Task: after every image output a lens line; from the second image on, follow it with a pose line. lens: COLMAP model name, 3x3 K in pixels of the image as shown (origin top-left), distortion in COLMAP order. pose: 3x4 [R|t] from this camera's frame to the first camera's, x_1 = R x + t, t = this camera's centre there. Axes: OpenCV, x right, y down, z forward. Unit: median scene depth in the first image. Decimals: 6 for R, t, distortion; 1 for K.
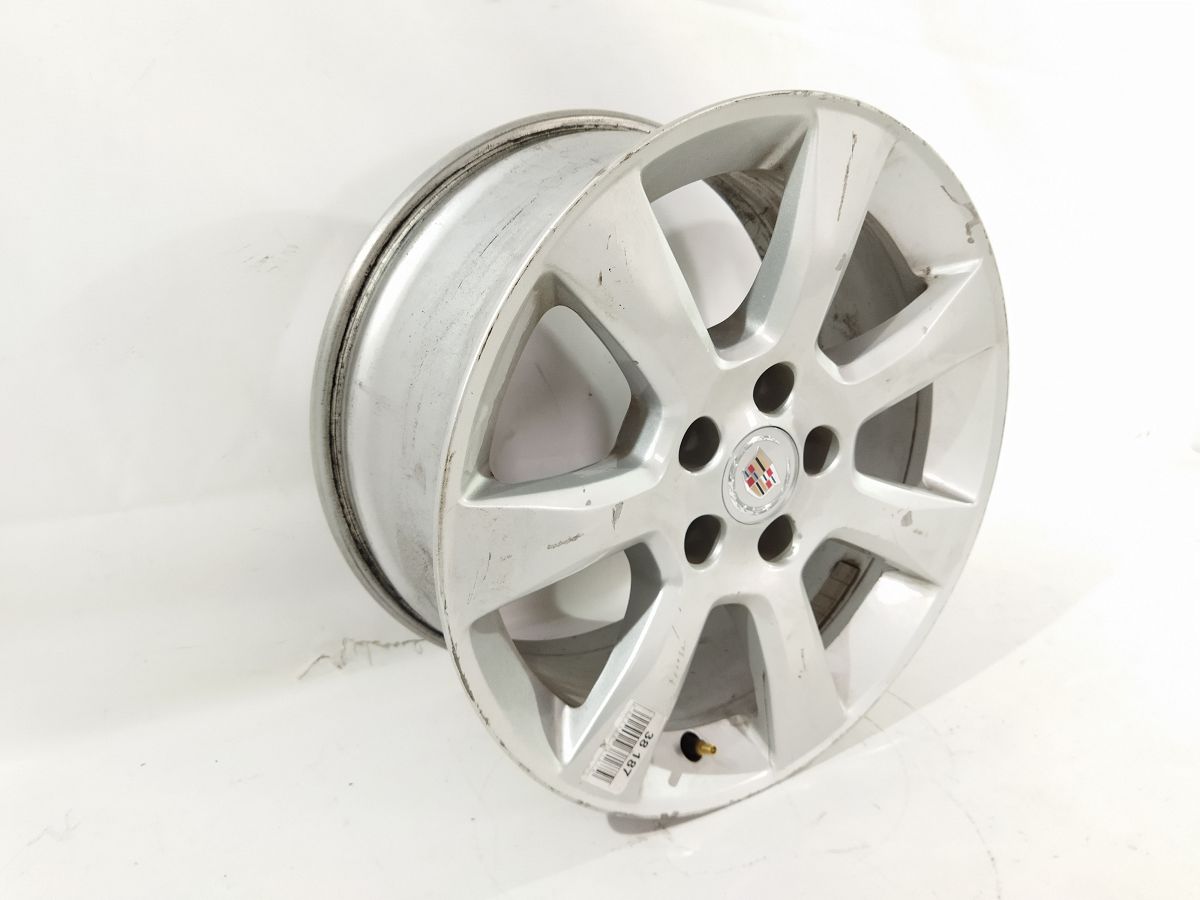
lens RADIAL K [[909.8, 0, 604.4], [0, 909.8, 458.3], [0, 0, 1]] dist [0.069945, -0.083562]
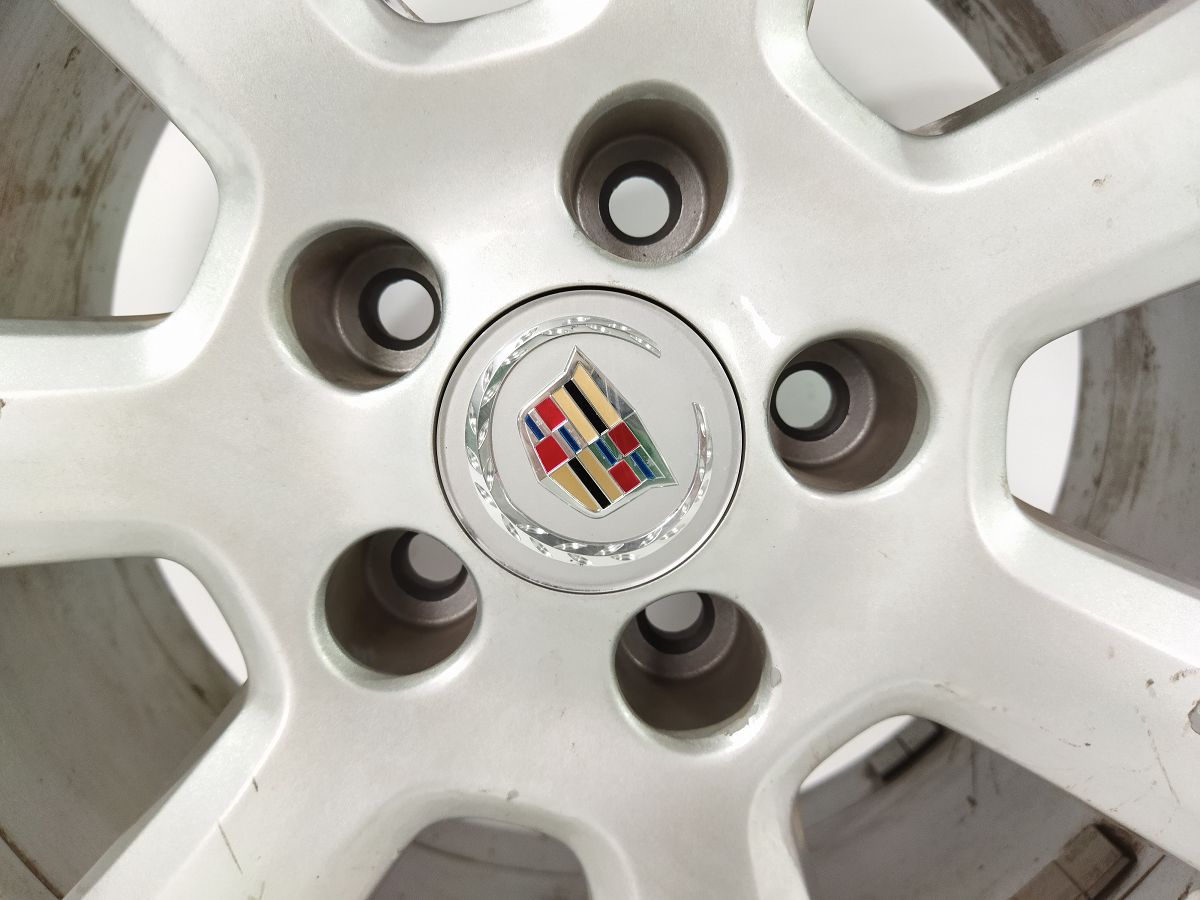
lens RADIAL K [[909.8, 0, 599.8], [0, 909.8, 448.2], [0, 0, 1]] dist [0.069945, -0.083562]
pose [[0.857058, 0.071122, -0.510287, 0.345842], [-0.168849, 0.974502, -0.147768, 0.069619], [0.486766, 0.212807, 0.847214, 0.730253]]
